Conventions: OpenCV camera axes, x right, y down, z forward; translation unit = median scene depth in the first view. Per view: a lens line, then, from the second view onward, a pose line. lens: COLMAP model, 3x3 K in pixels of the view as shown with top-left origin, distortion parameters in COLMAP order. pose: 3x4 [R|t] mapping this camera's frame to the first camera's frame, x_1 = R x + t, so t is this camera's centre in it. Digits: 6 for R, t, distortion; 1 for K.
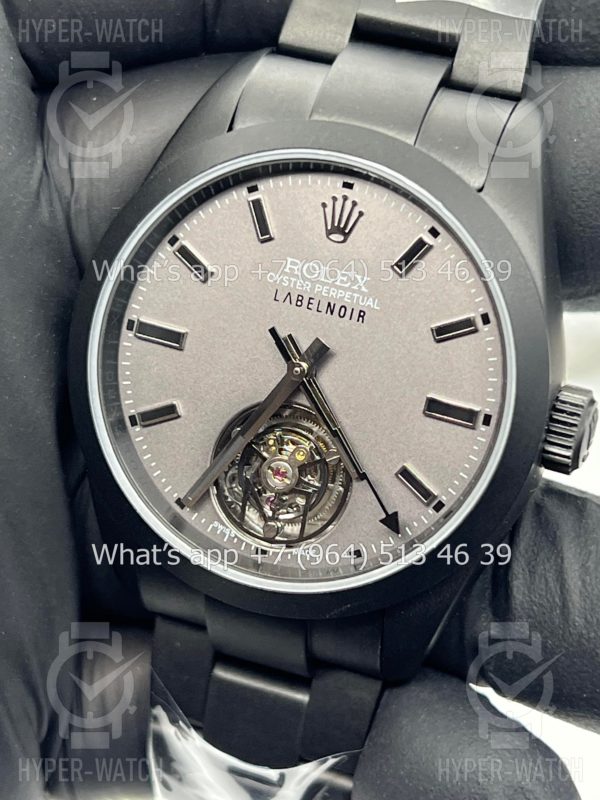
lens RADIAL K [[1829.4, 0, 300.0], [0, 1829.4, 400.0], [0, 0, 1]] dist [0.285342, 0.096077]
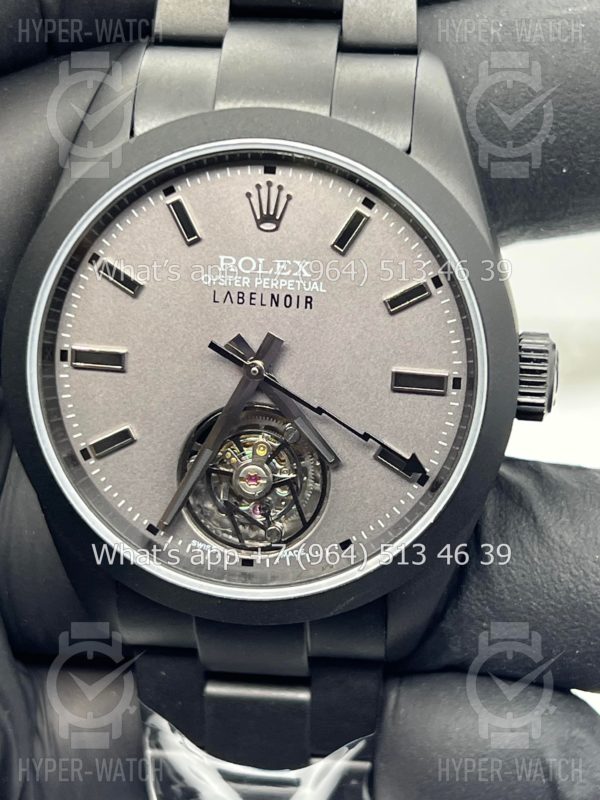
lens RADIAL K [[1829.4, 0, 300.0], [0, 1829.4, 400.0], [0, 0, 1]] dist [0.285342, 0.096077]
pose [[0.969417, -0.193297, 0.151221, -0.125640], [0.188197, 0.980983, 0.047476, -0.041591], [-0.157522, -0.017564, 0.987359, 0.048127]]
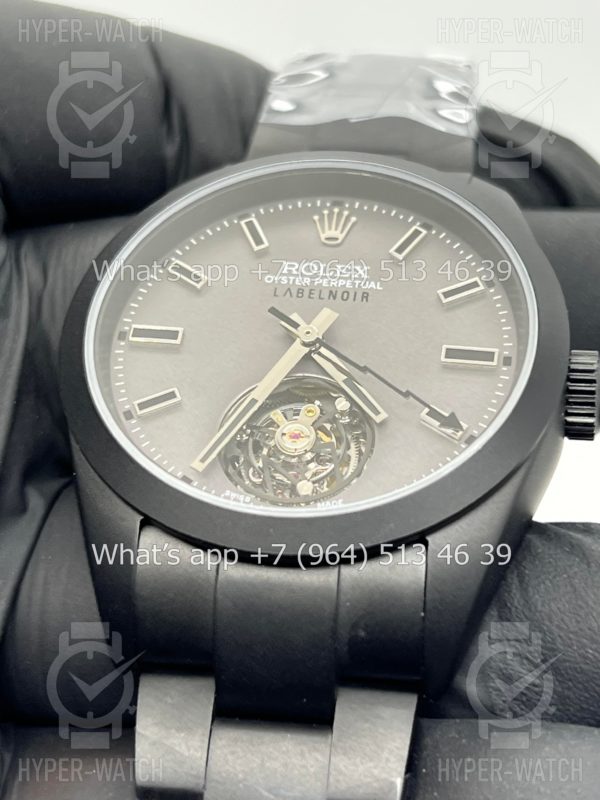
lens RADIAL K [[1829.4, 0, 300.0], [0, 1829.4, 400.0], [0, 0, 1]] dist [0.285342, 0.096077]
pose [[0.979276, 0.036389, 0.199234, -0.197749], [0.103095, 0.757175, -0.645026, 0.635855], [-0.174327, 0.652198, 0.737731, 0.301059]]
